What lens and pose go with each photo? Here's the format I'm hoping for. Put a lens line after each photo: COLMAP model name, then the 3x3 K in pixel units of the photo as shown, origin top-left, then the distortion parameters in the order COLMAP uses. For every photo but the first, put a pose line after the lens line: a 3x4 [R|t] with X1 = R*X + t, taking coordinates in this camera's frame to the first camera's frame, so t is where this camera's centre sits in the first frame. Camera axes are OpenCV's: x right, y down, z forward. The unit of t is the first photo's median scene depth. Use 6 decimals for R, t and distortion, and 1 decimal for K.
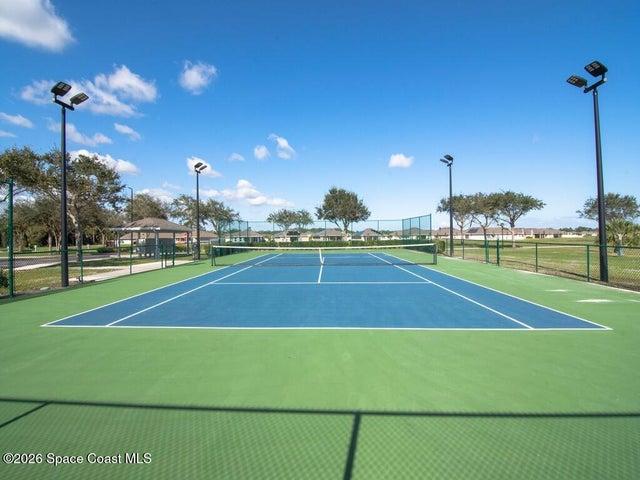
lens RADIAL K [[310.4, 0, 318.0], [0, 310.4, 236.2], [0, 0, 1]] dist [-0.016718, -0.007279]
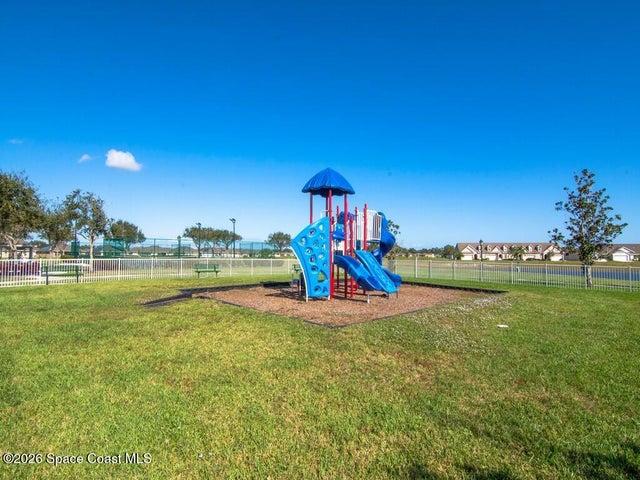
lens RADIAL K [[333.7, 0, 321.0], [0, 333.7, 238.5], [0, 0, 1]] dist [-0.002973, -0.000579]
pose [[0.692108, 0.054046, 0.719767, -0.410091], [-0.021711, 0.998300, -0.054084, -0.000469], [-0.721467, 0.021805, 0.692105, -0.774179]]
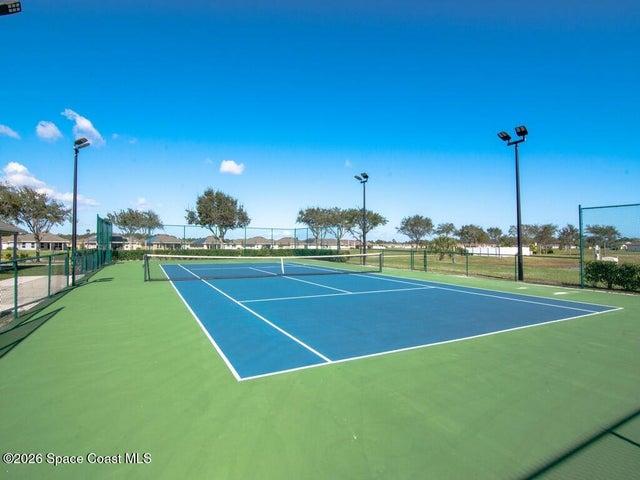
lens RADIAL K [[324.0, 0, 318.5], [0, 324.0, 235.6], [0, 0, 1]] dist [-0.024271, -0.000359]
pose [[0.859654, 0.033406, 0.509784, -0.142395], [-0.018536, 0.999242, -0.034223, 0.001749], [-0.510541, 0.019971, 0.859621, 0.043750]]
